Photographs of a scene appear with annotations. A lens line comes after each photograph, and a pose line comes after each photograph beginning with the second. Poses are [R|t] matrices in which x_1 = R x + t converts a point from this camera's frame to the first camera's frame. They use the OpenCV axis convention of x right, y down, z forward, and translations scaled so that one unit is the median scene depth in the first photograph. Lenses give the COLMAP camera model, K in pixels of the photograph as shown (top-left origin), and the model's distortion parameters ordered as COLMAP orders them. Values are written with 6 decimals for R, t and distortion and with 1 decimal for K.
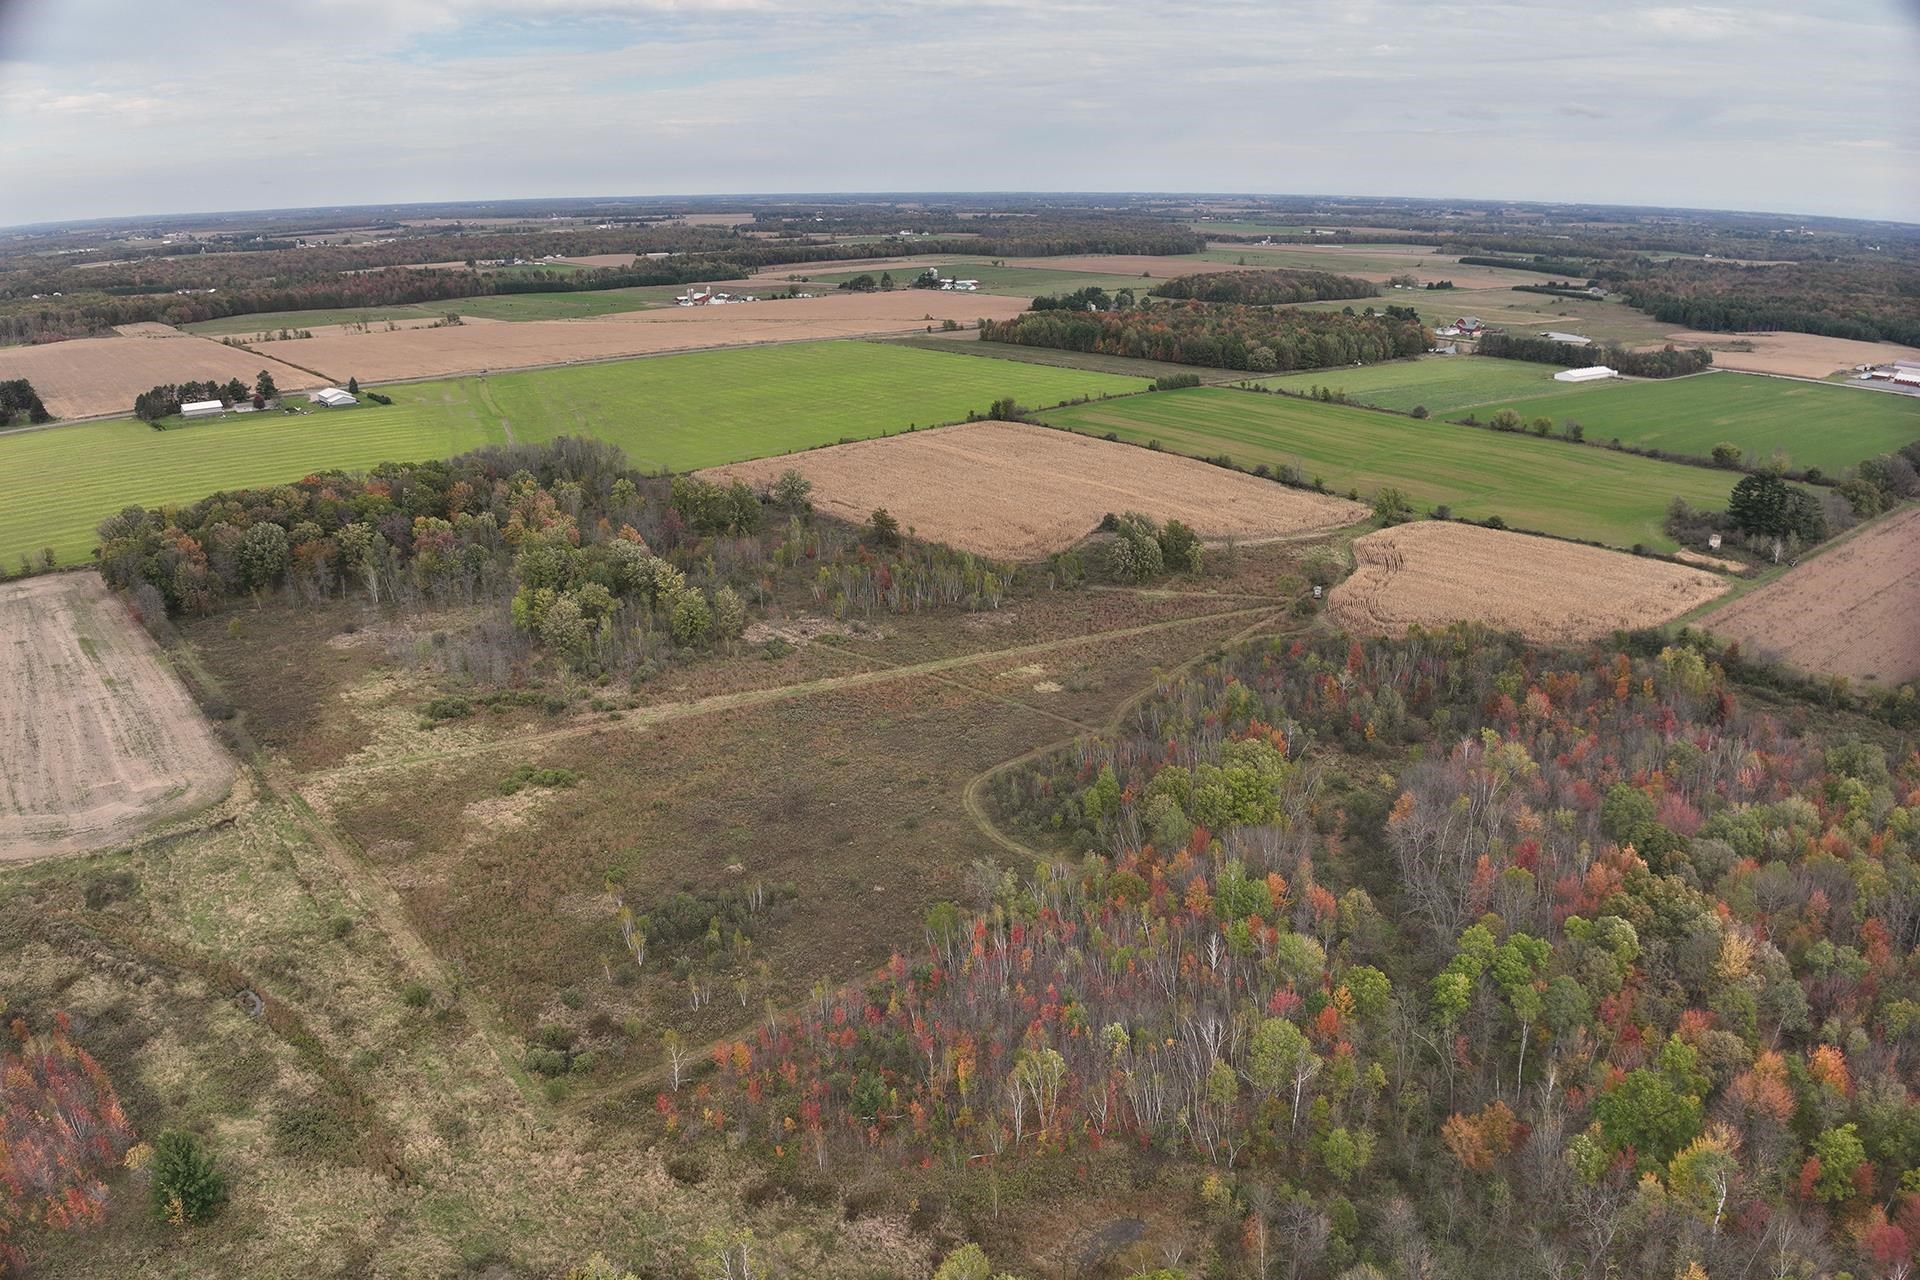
lens RADIAL K [[1358.3, 0, 960.0], [0, 1358.3, 640.0], [0, 0, 1]] dist [-0.115843, -0.005322]
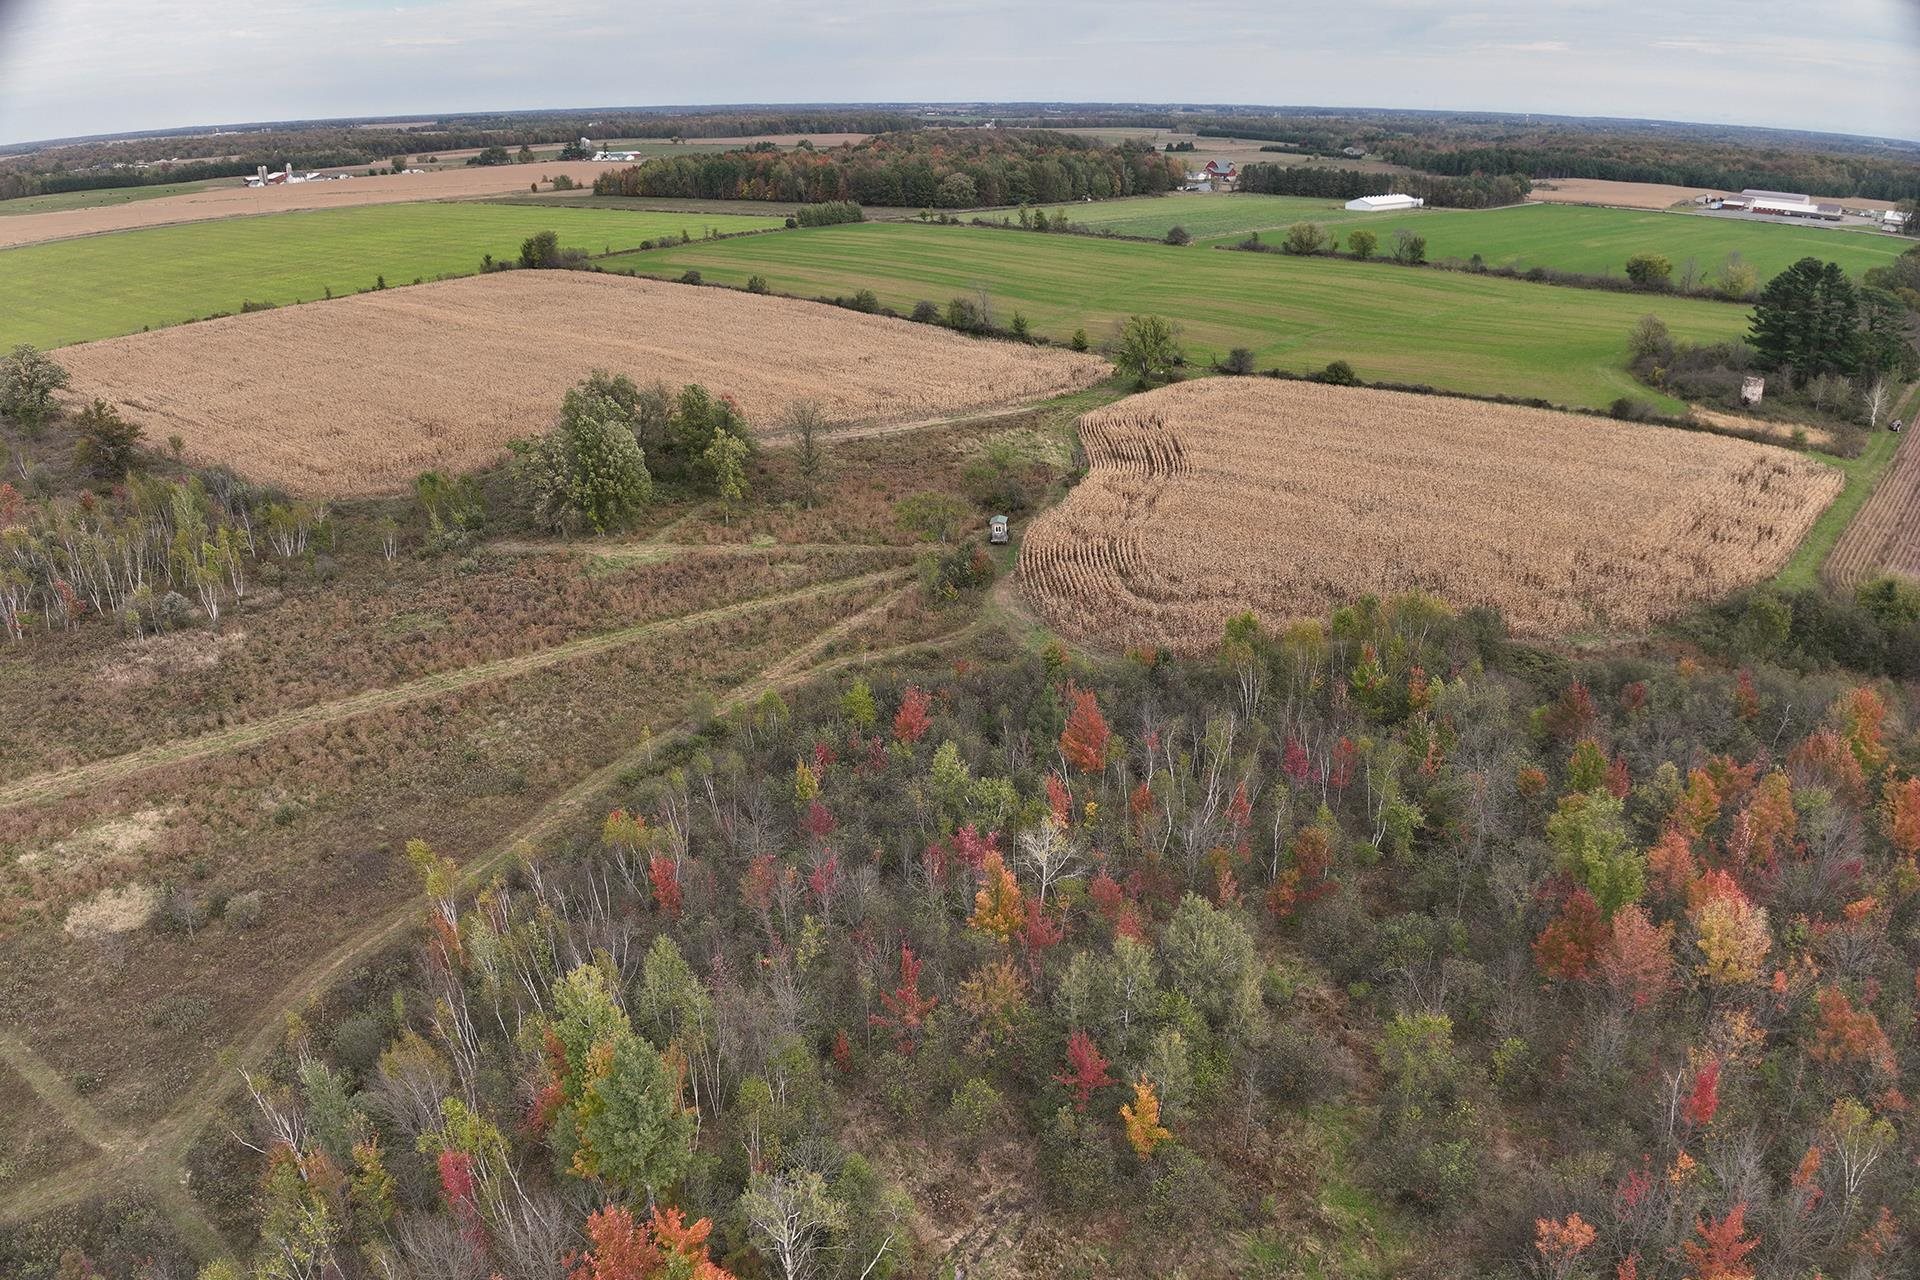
lens RADIAL K [[1351.8, 0, 960.0], [0, 1351.8, 640.0], [0, 0, 1]] dist [-0.108714, -0.015001]
pose [[0.982542, -0.069083, 0.172739, 0.146468], [0.058736, 0.996199, 0.064317, -0.023945], [-0.176525, -0.053048, 0.982866, 0.477725]]
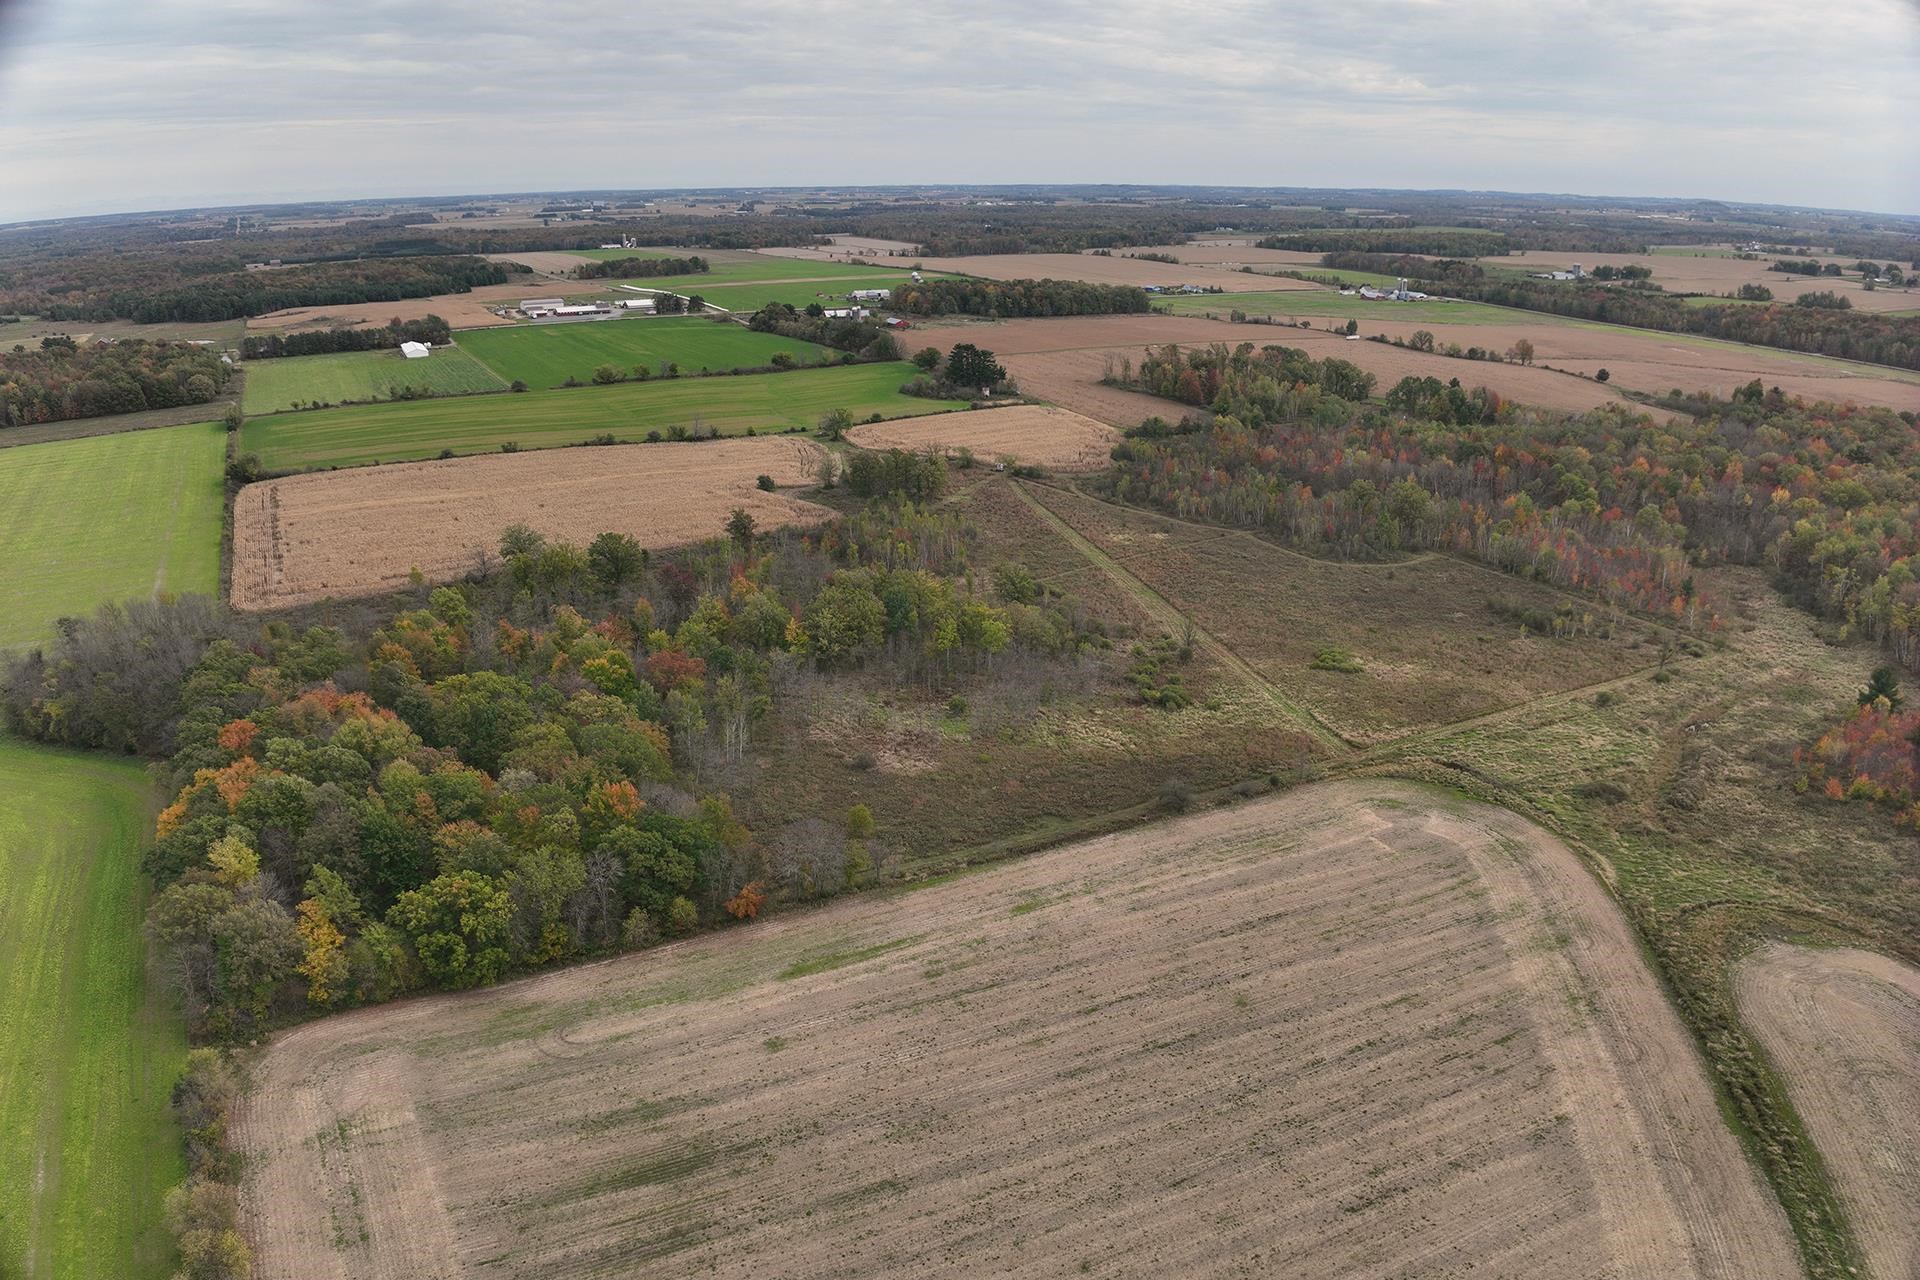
lens RADIAL K [[1351.8, 0, 960.0], [0, 1351.8, 640.0], [0, 0, 1]] dist [-0.108714, -0.015001]
pose [[0.200058, -0.318109, 0.926706, -0.876320], [0.318990, 0.915442, 0.245378, -0.183476], [-0.926403, 0.246520, 0.284616, 0.576850]]
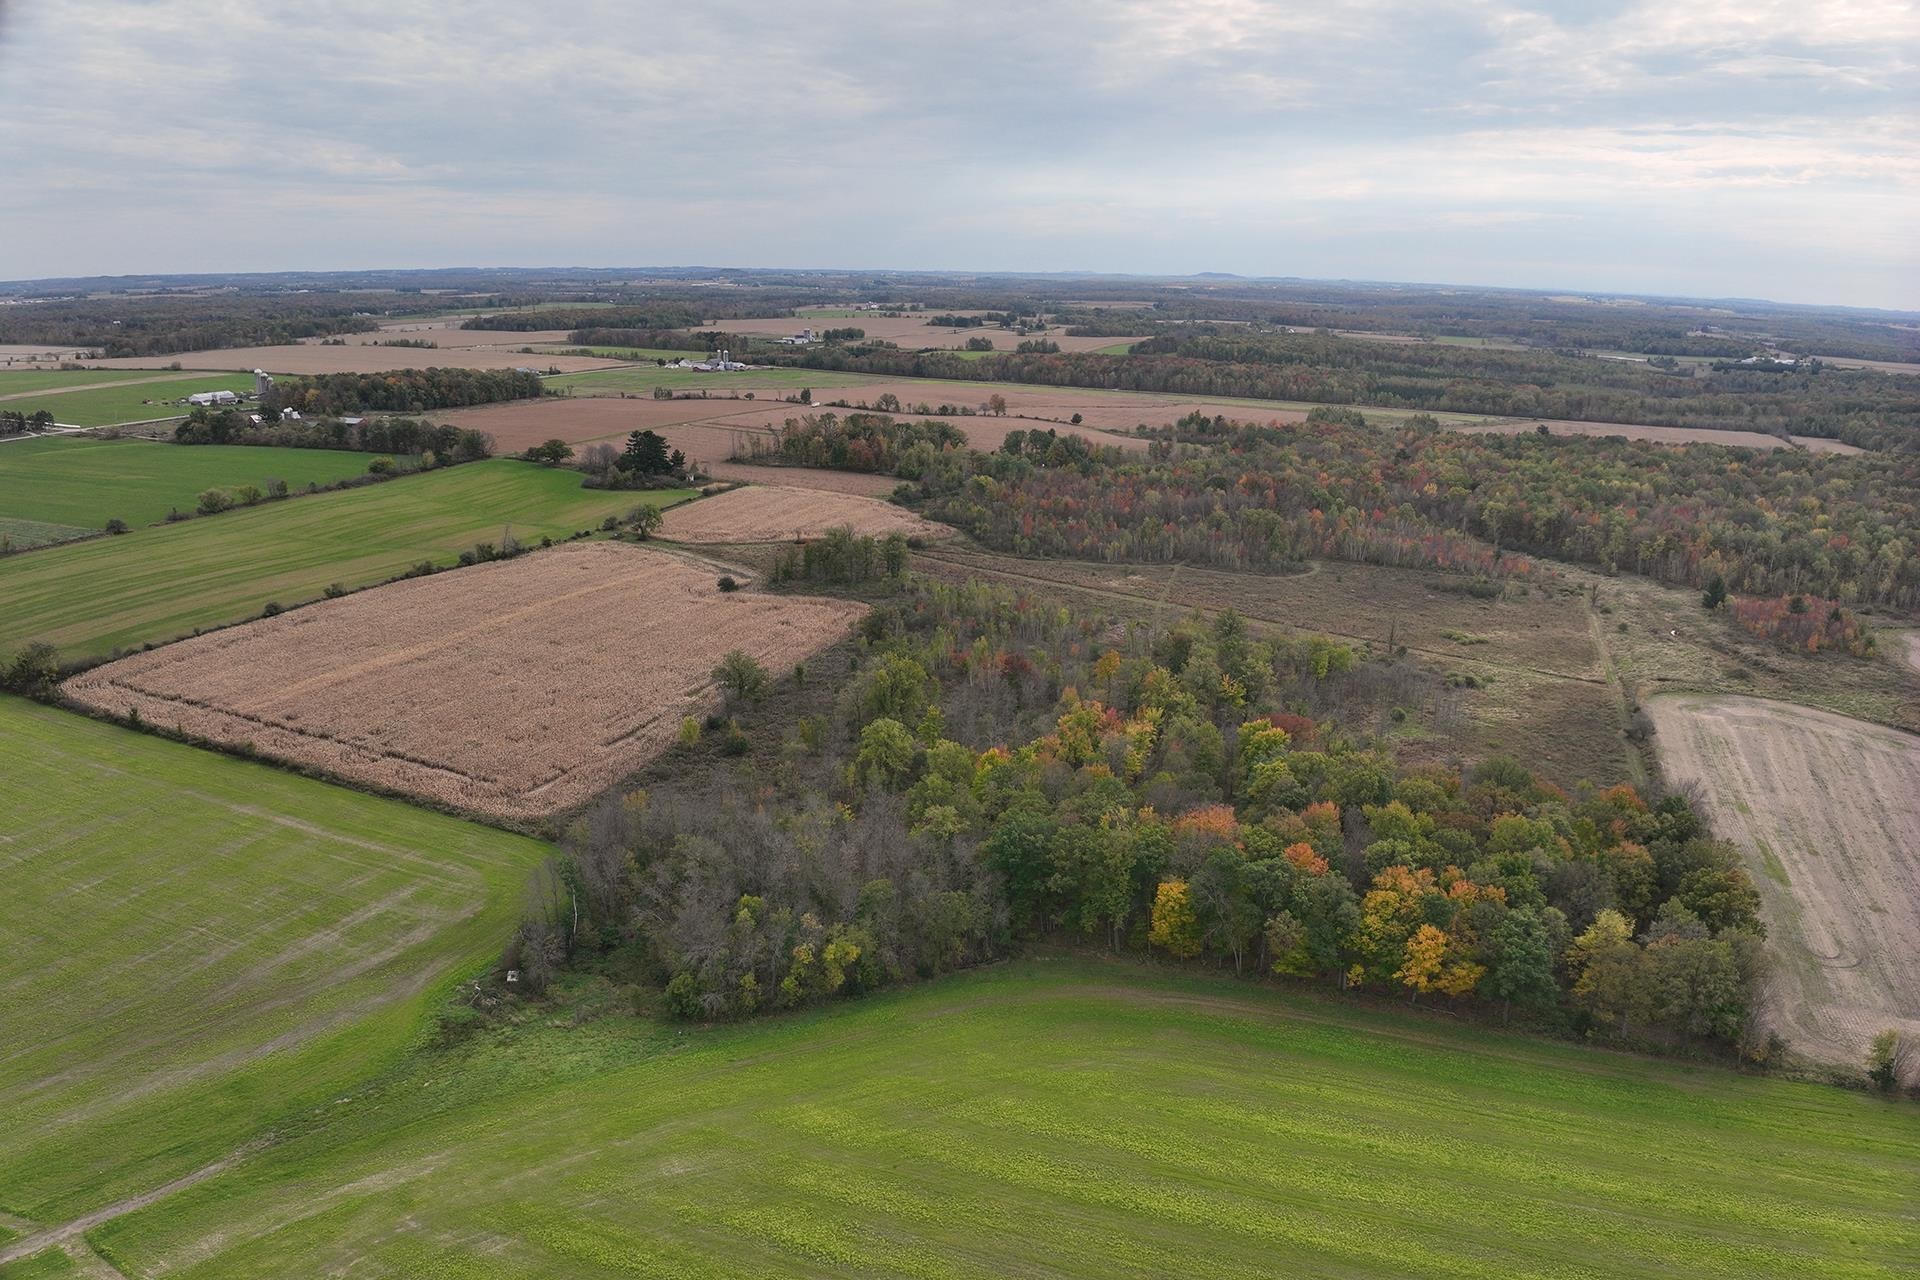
lens RADIAL K [[1351.8, 0, 960.0], [0, 1351.8, 640.0], [0, 0, 1]] dist [-0.108714, -0.015001]
pose [[-0.478022, -0.241776, 0.844417, -0.790193], [0.268538, 0.875108, 0.402583, -0.394043], [-0.836291, 0.419201, -0.353394, 1.204812]]
